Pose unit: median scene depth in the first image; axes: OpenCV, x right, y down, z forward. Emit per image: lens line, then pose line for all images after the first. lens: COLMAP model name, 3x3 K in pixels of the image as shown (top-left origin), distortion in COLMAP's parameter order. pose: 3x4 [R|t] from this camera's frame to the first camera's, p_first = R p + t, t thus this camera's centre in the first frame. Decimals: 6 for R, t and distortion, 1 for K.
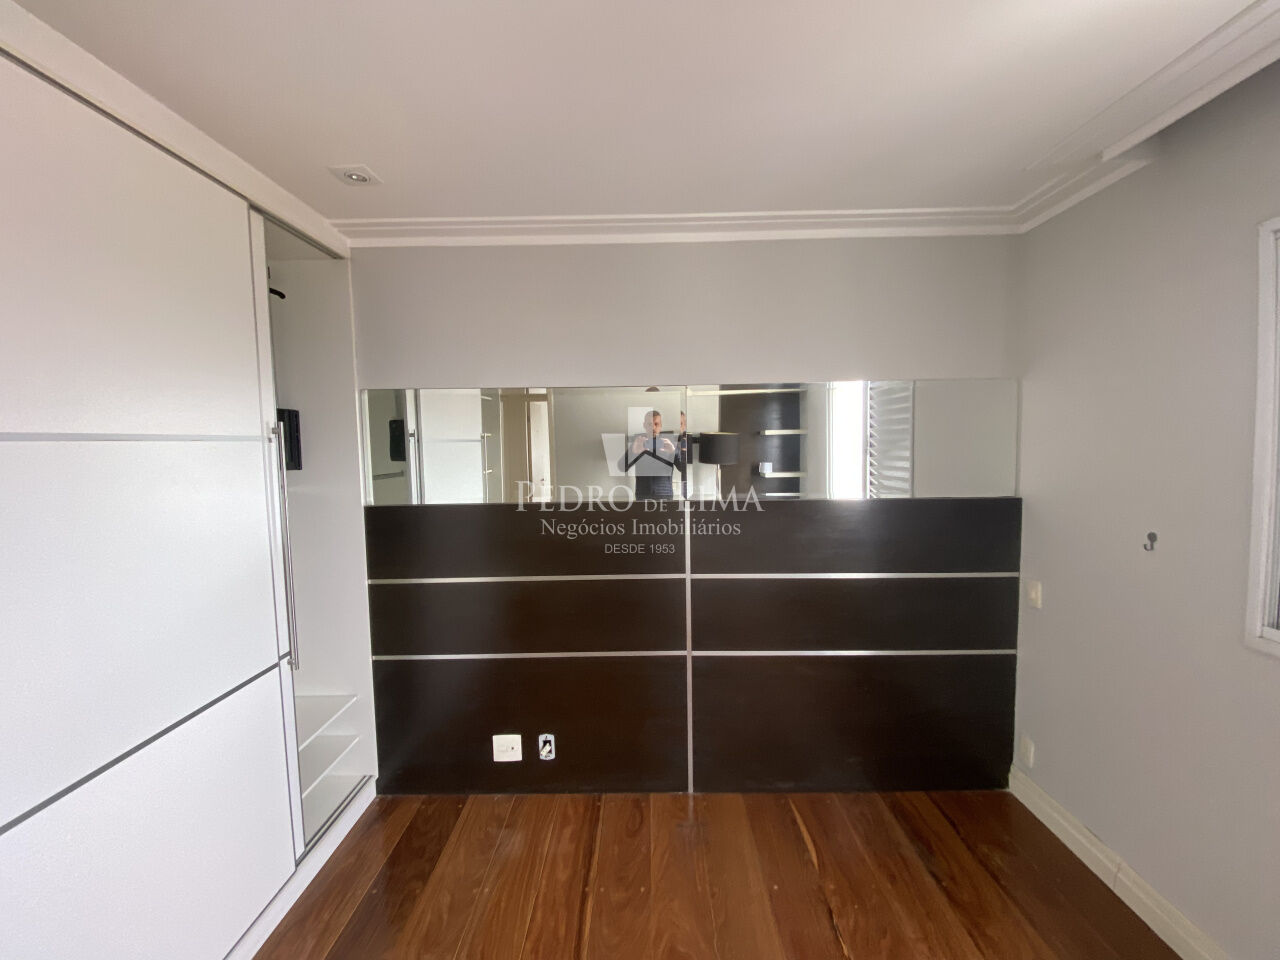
lens RADIAL K [[515.9, 0, 628.5], [0, 515.9, 477.2], [0, 0, 1]] dist [-0.008533, -0.009937]
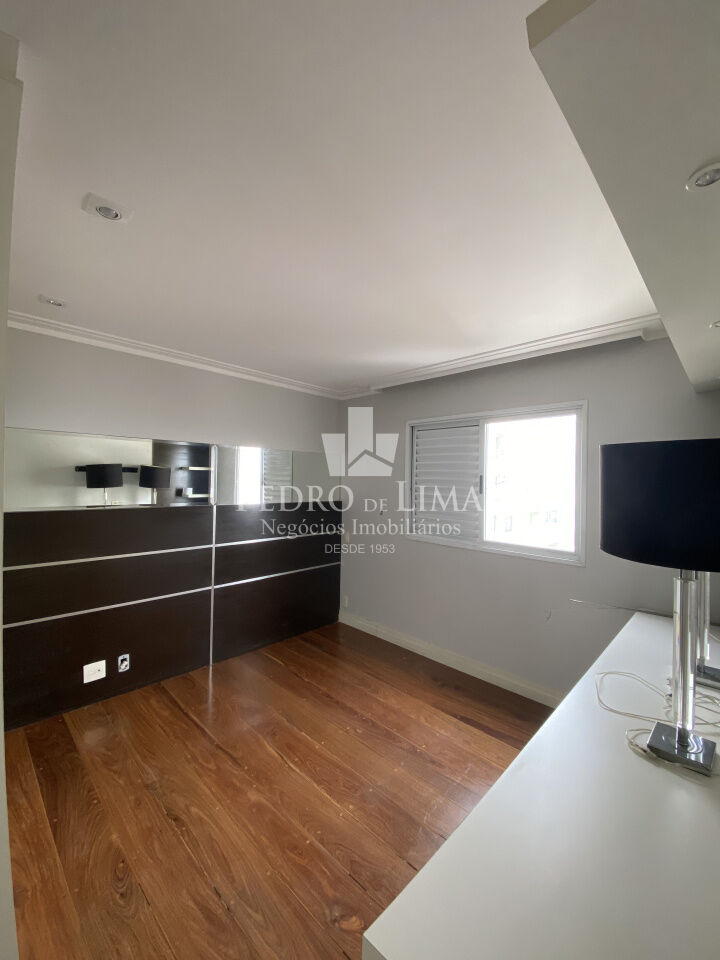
lens RADIAL K [[387.0, 0, 361.5], [0, 387.0, 471.0], [0, 0, 1]] dist [-0.008533, -0.009937]
pose [[0.678892, 0.051010, 0.732464, -0.568847], [0.005590, 0.997196, -0.074628, 0.026530], [-0.734217, 0.054758, 0.676703, -0.378725]]
